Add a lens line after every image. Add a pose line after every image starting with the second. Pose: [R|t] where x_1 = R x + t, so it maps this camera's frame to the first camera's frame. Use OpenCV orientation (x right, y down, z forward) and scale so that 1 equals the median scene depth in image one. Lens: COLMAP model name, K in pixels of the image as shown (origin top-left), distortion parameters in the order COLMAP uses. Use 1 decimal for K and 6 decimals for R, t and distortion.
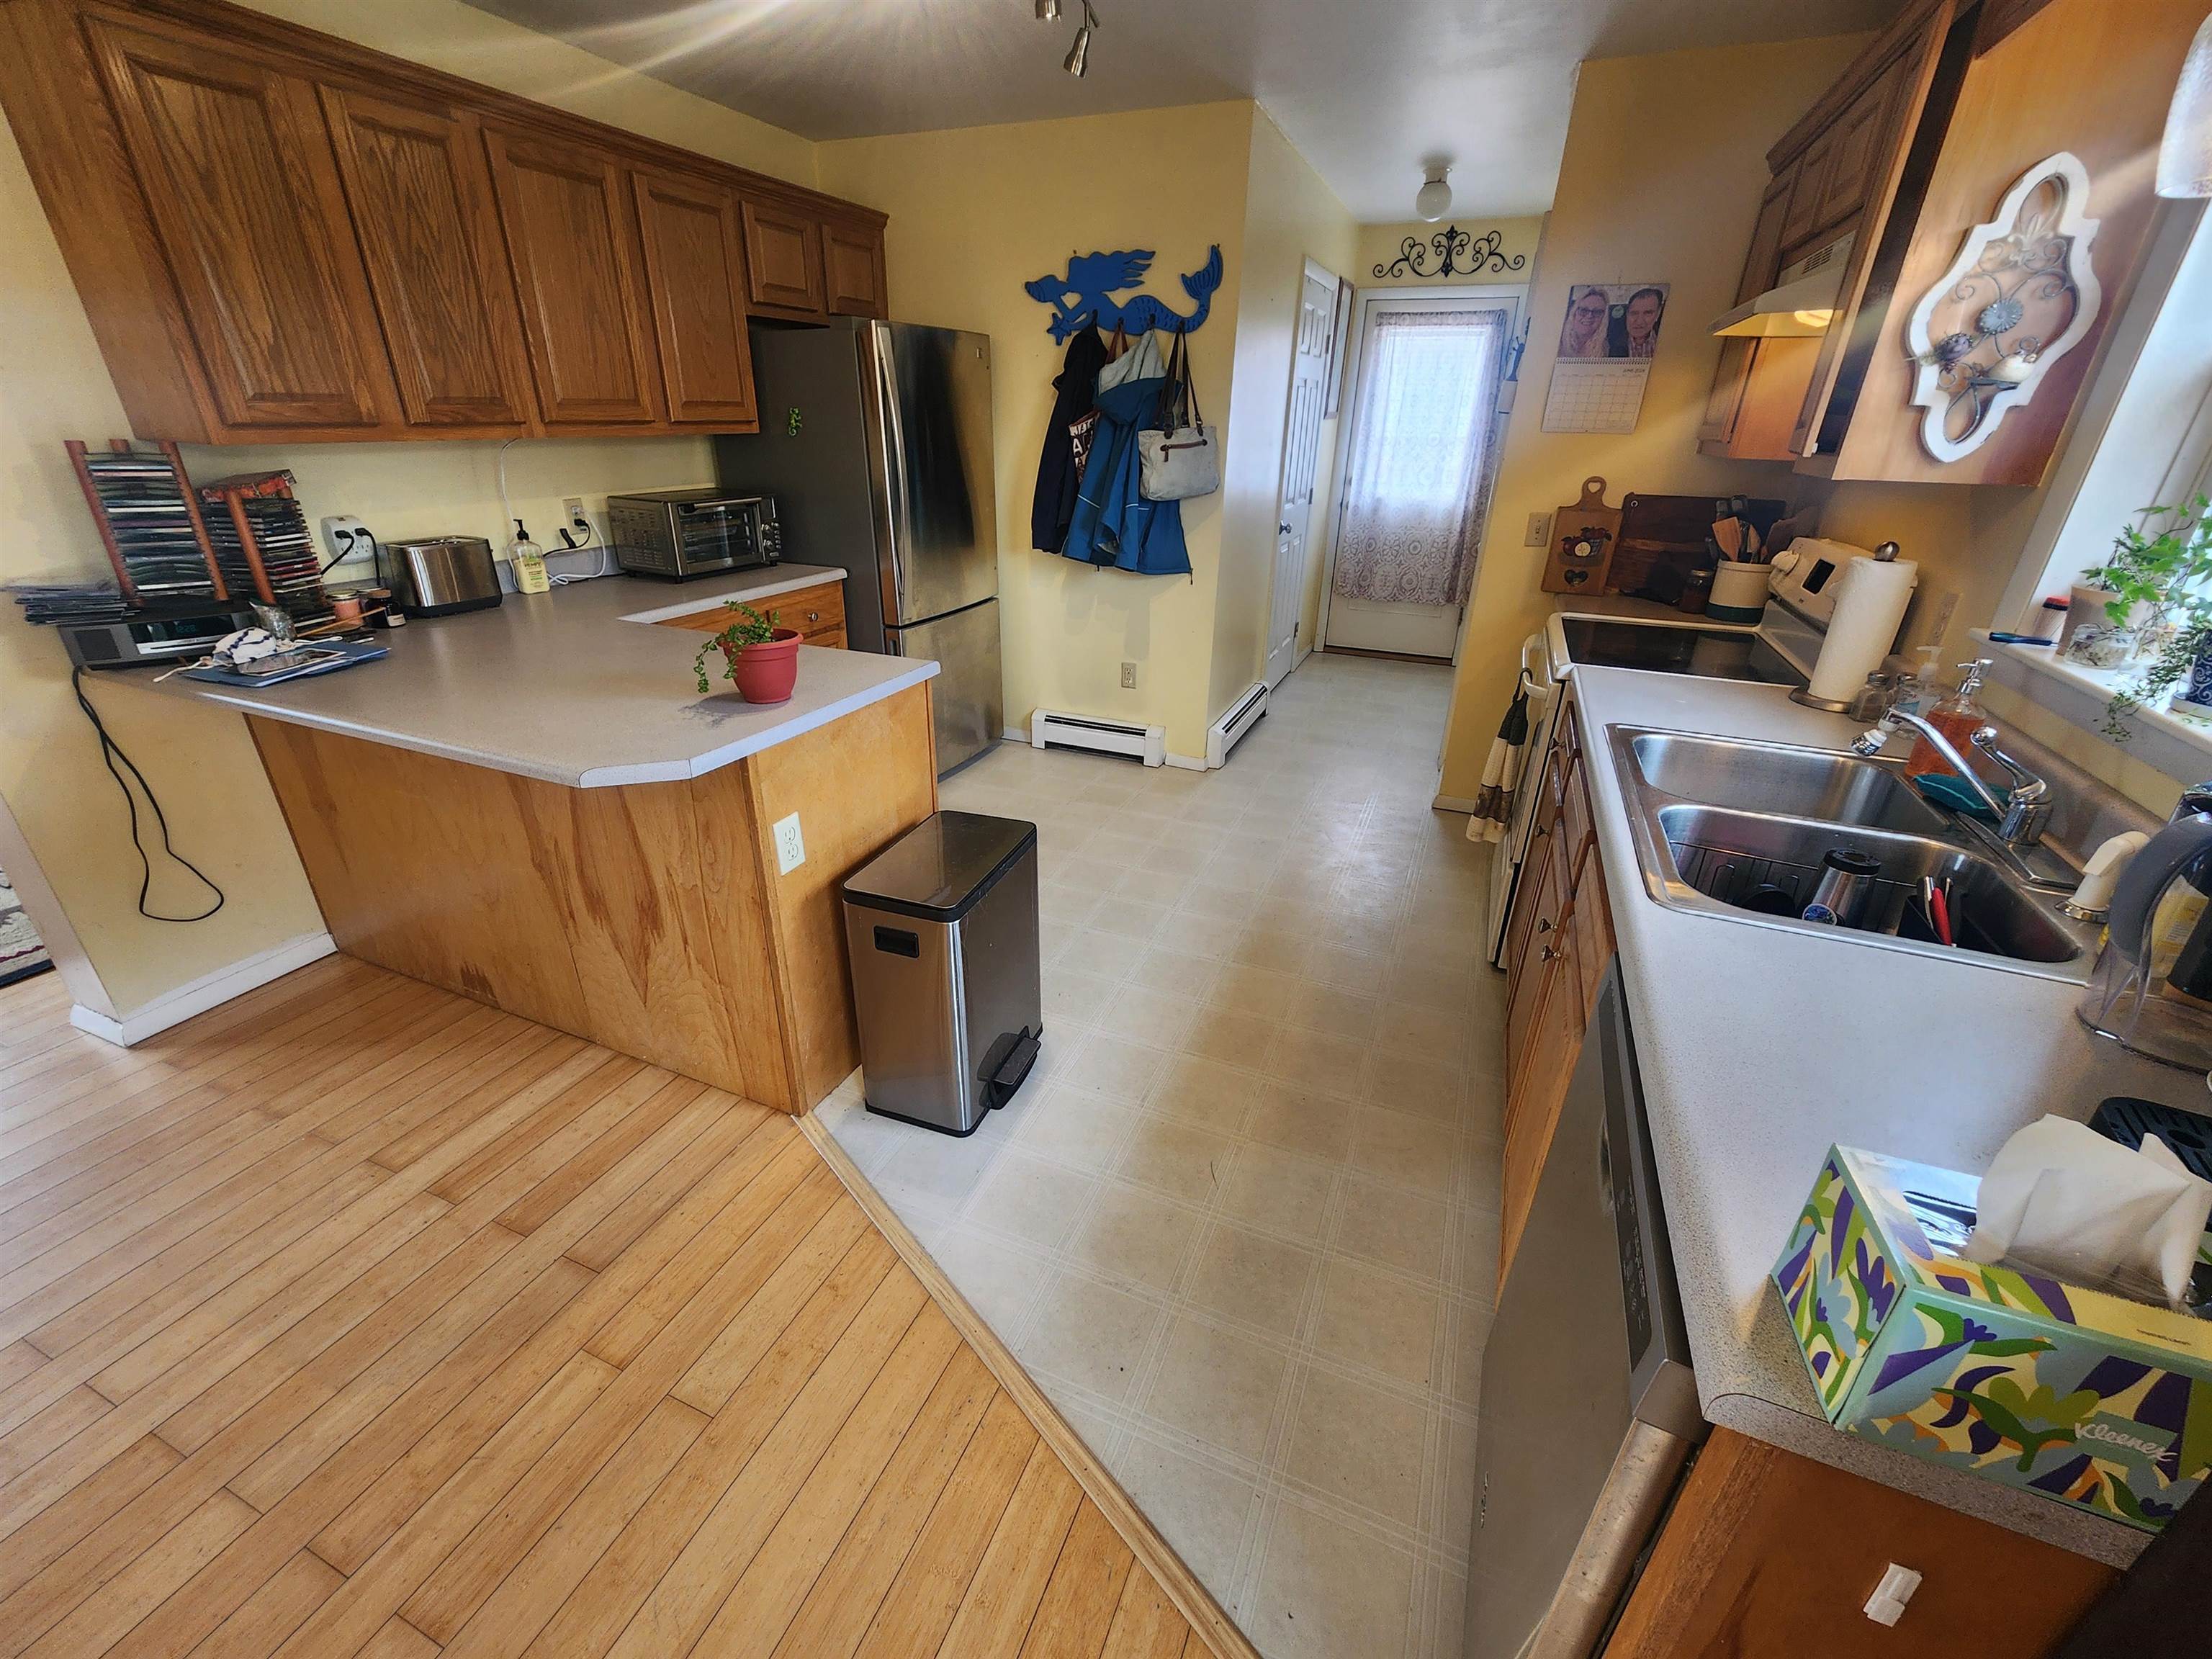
lens RADIAL K [[903.6, 0, 1106.2], [0, 903.6, 825.5], [0, 0, 1]] dist [-0.000437, 0.000008]
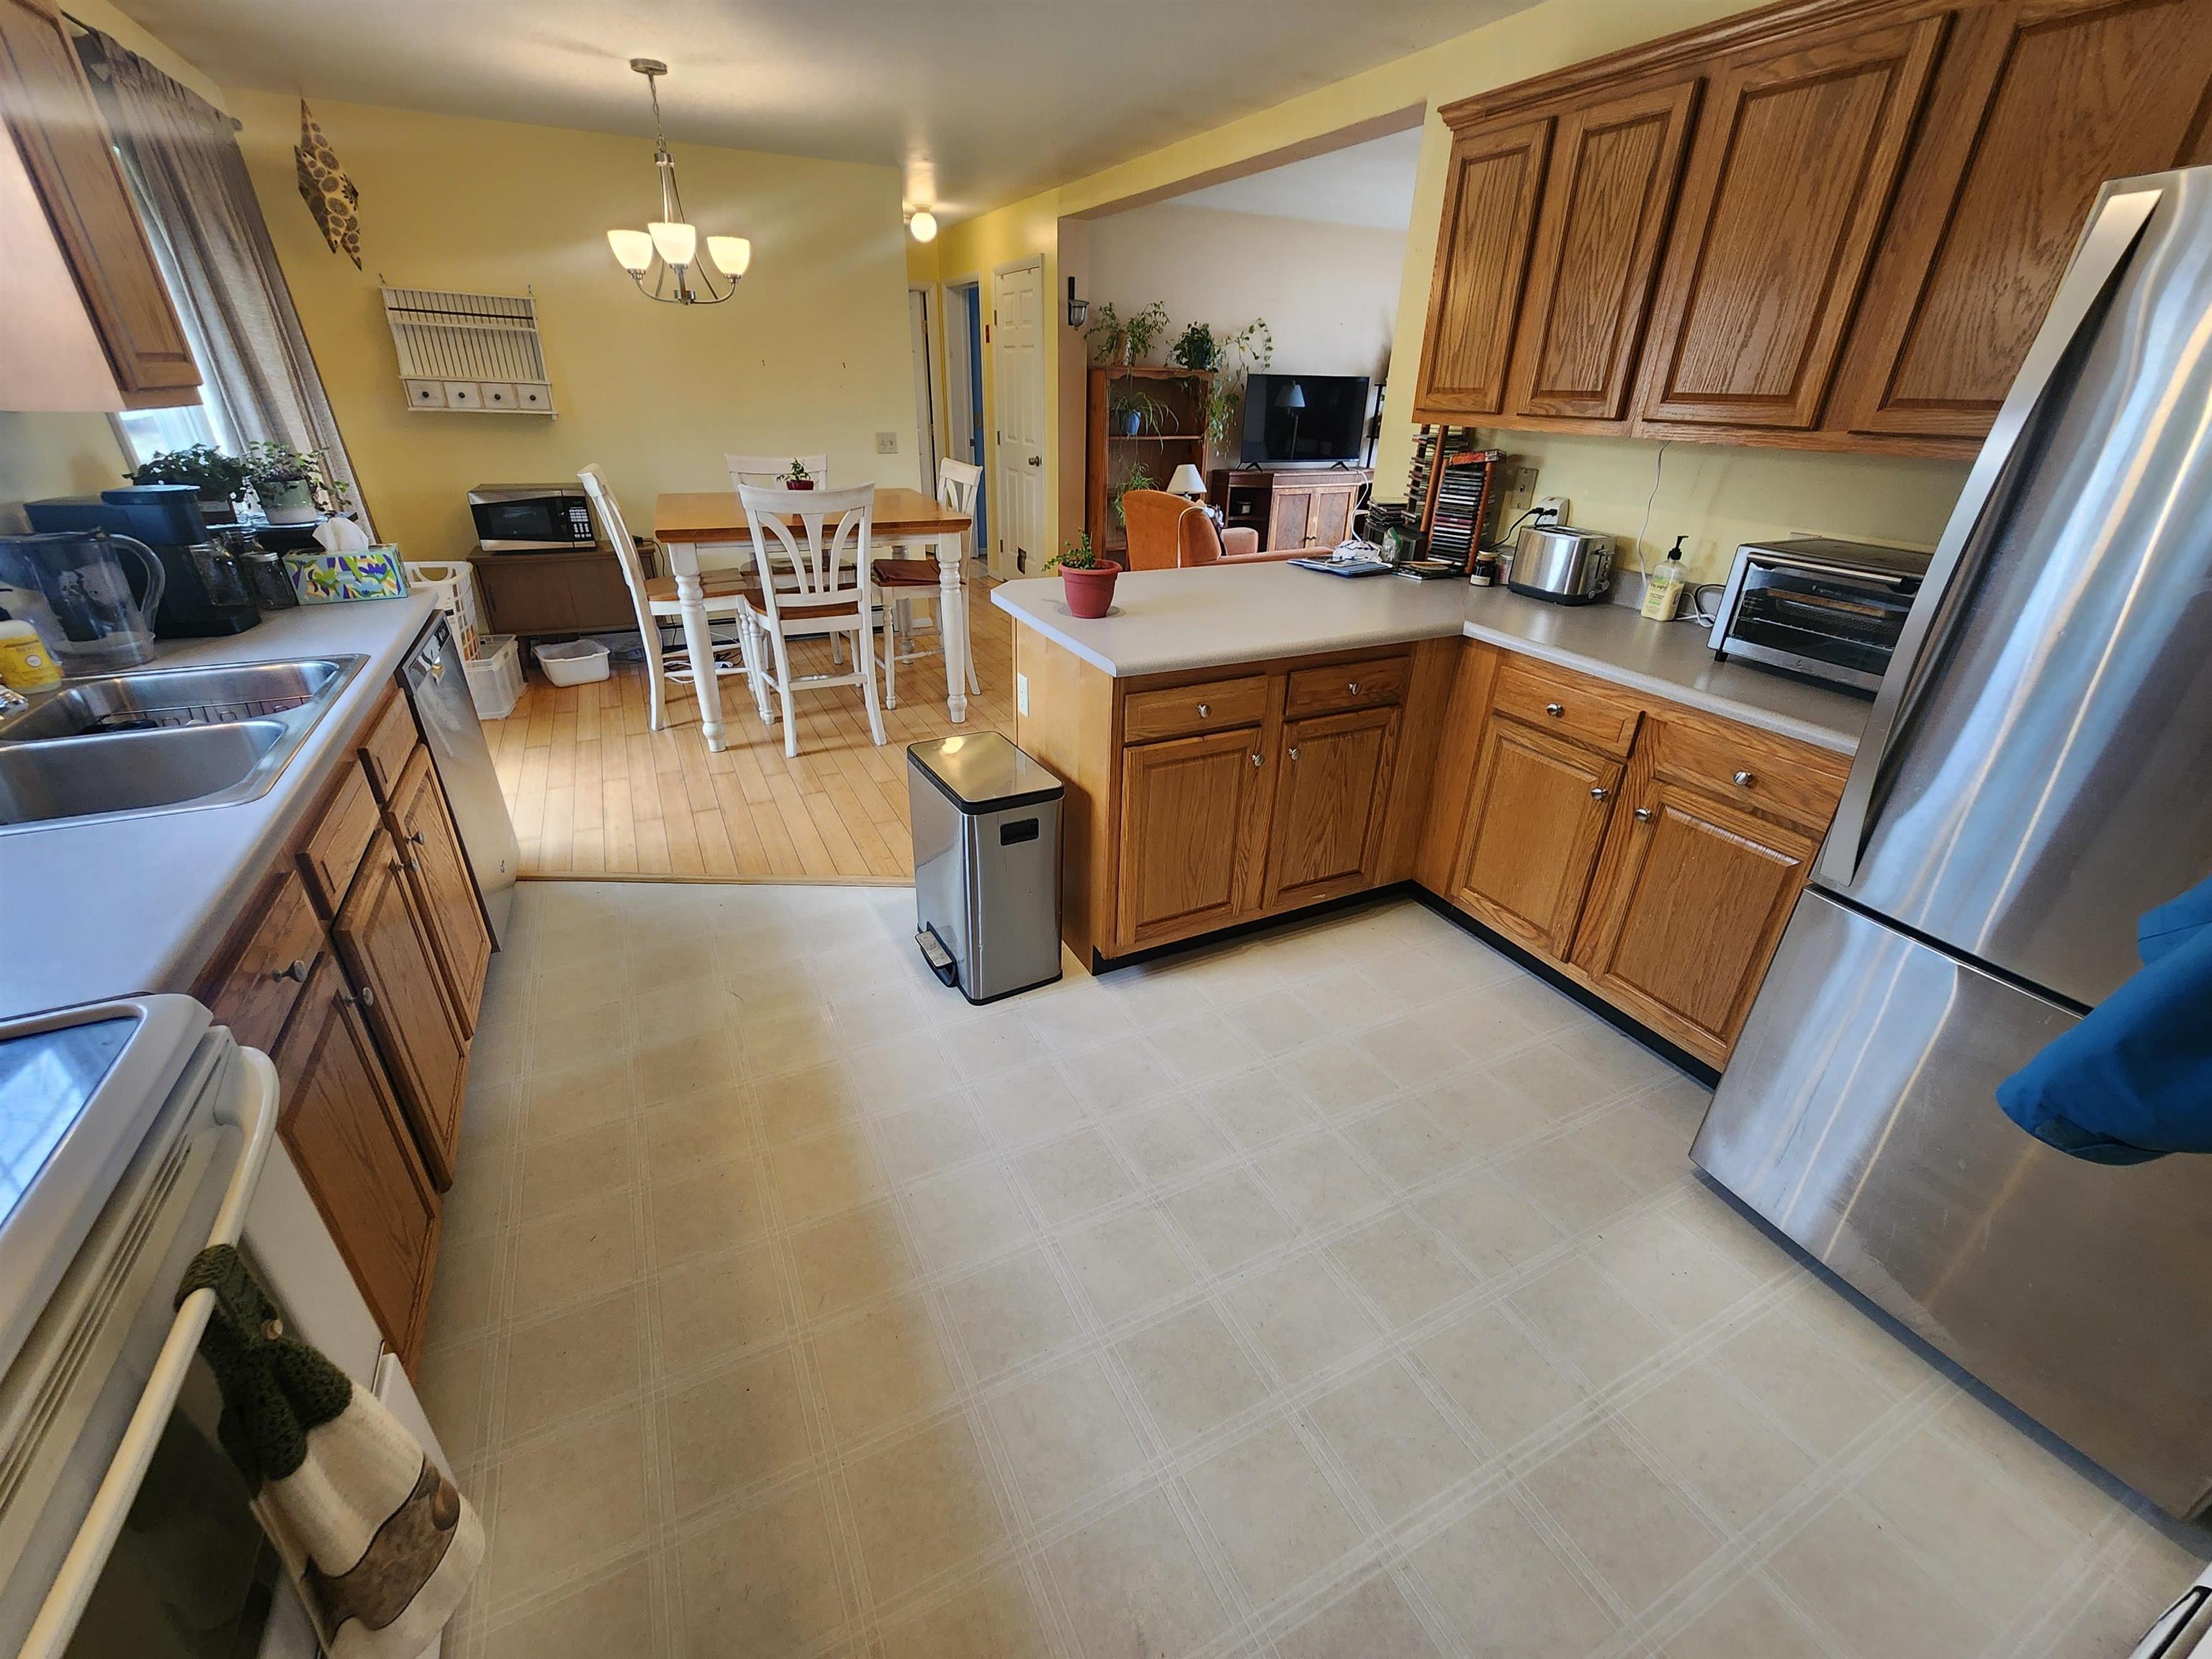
lens RADIAL K [[903.6, 0, 1106.2], [0, 903.6, 825.5], [0, 0, 1]] dist [-0.000437, 0.000008]
pose [[-0.645429, 0.303730, -0.700835, 0.475384], [-0.354051, 0.694050, 0.626851, -0.590987], [0.676808, 0.652719, -0.340424, 1.319418]]
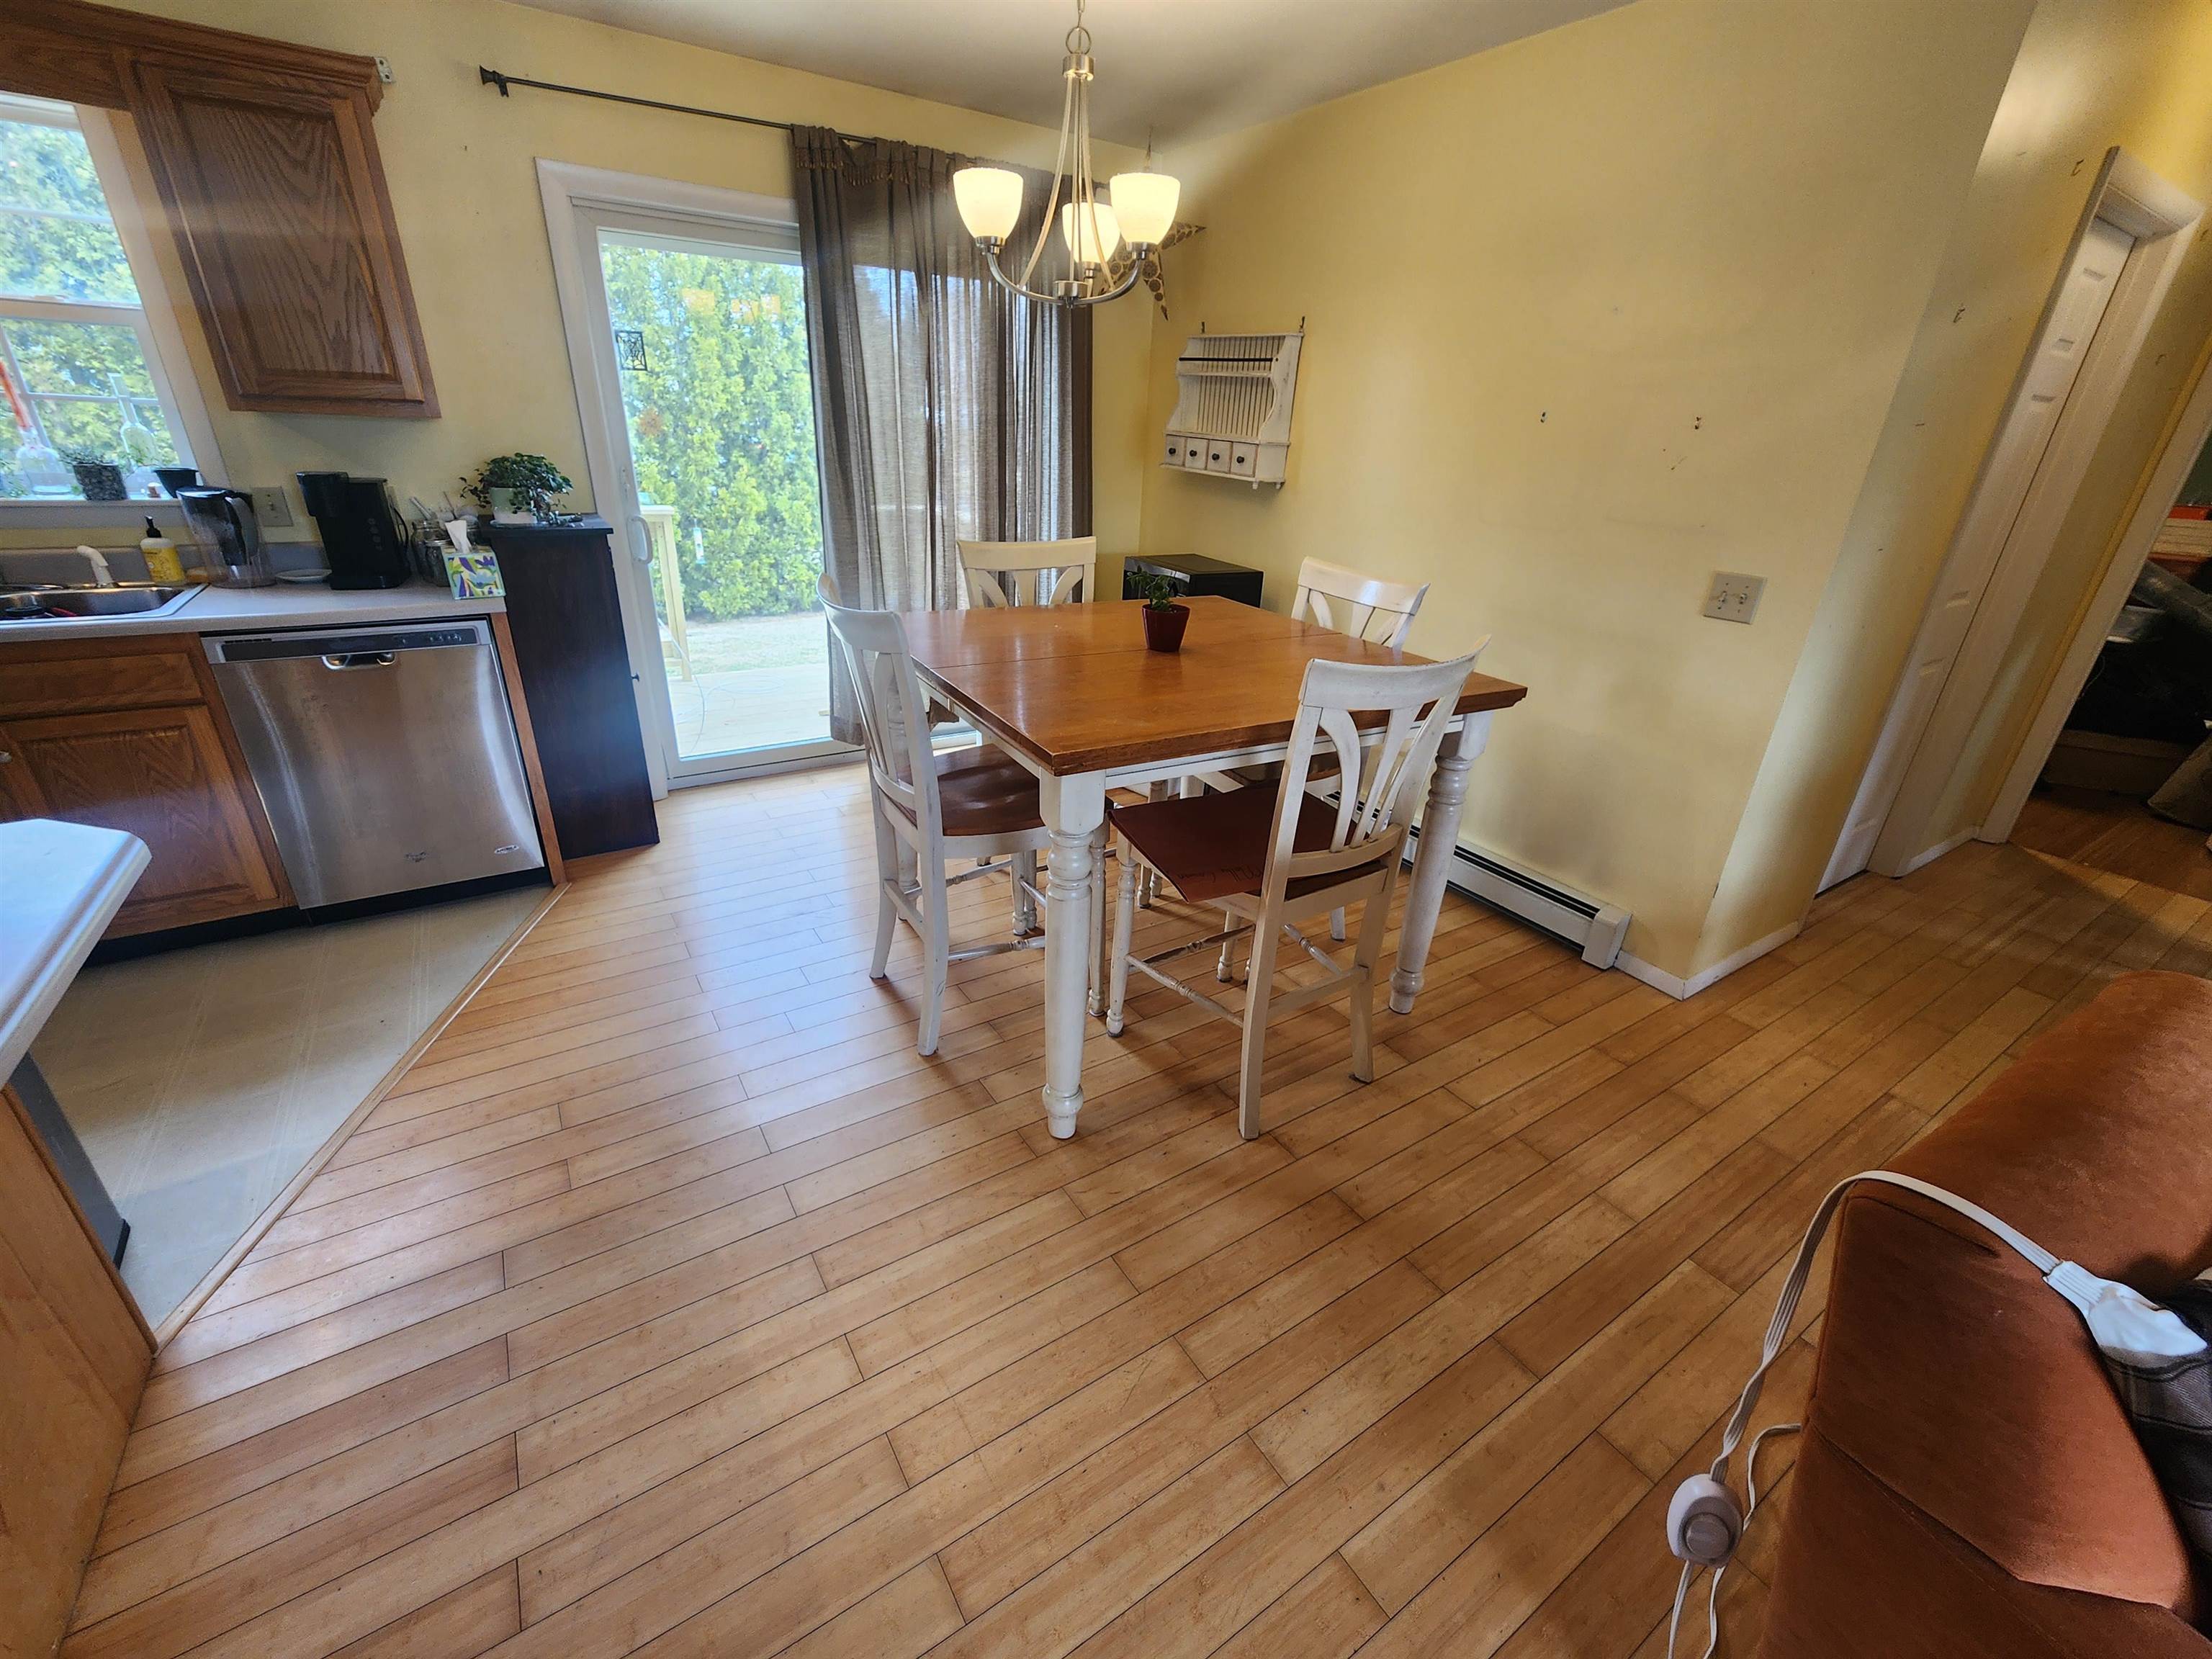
lens RADIAL K [[903.6, 0, 1106.2], [0, 903.6, 825.5], [0, 0, 1]] dist [-0.000437, 0.000008]
pose [[-0.818506, -0.287948, 0.497125, -1.030355], [0.183466, 0.688997, 0.701158, -0.284151], [-0.544415, 0.665108, -0.511120, 0.590640]]
